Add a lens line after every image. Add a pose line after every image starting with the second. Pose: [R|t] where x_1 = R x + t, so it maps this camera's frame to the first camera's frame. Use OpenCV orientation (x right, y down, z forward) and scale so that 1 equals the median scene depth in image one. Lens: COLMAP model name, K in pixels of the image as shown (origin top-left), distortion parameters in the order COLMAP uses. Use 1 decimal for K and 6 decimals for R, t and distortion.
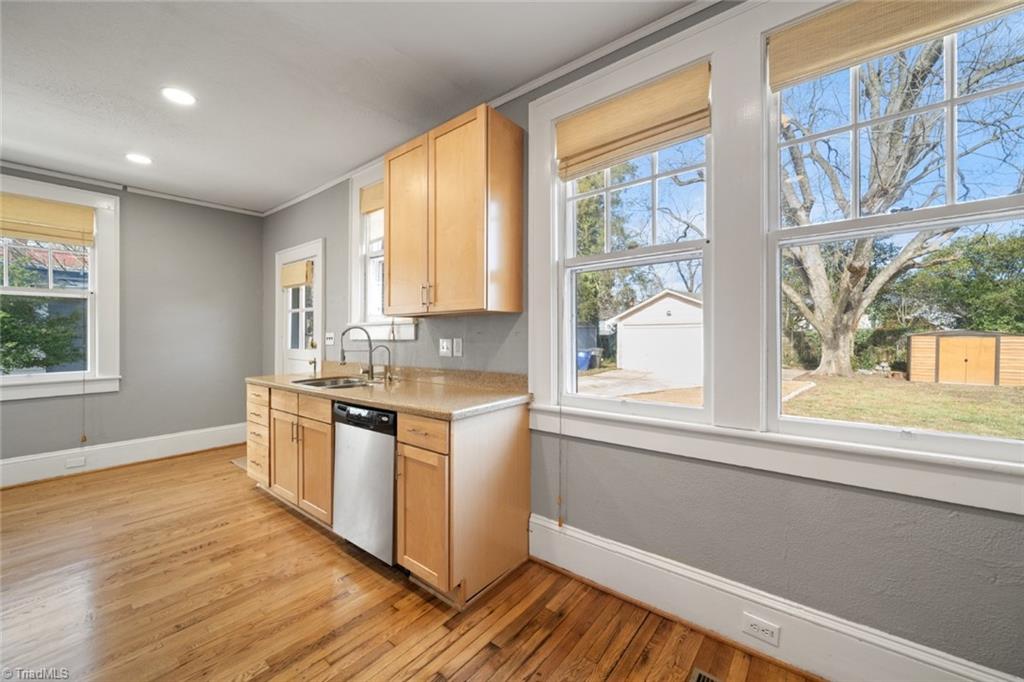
lens RADIAL K [[391.3, 0, 523.9], [0, 391.3, 333.7], [0, 0, 1]] dist [-0.001314, -0.000215]
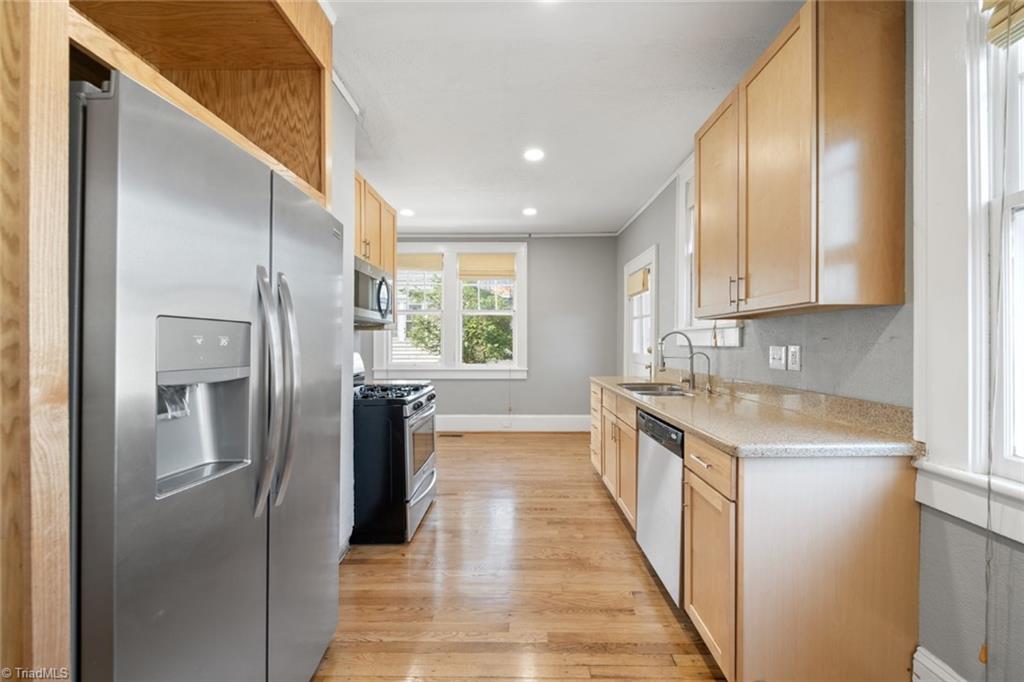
lens RADIAL K [[389.7, 0, 521.6], [0, 389.7, 340.6], [0, 0, 1]] dist [-0.003765, -0.000798]
pose [[0.617221, 0.005337, -0.786772, 0.096690], [-0.003359, 0.999986, 0.004147, 0.001265], [0.786783, 0.000083, 0.617230, 0.161151]]
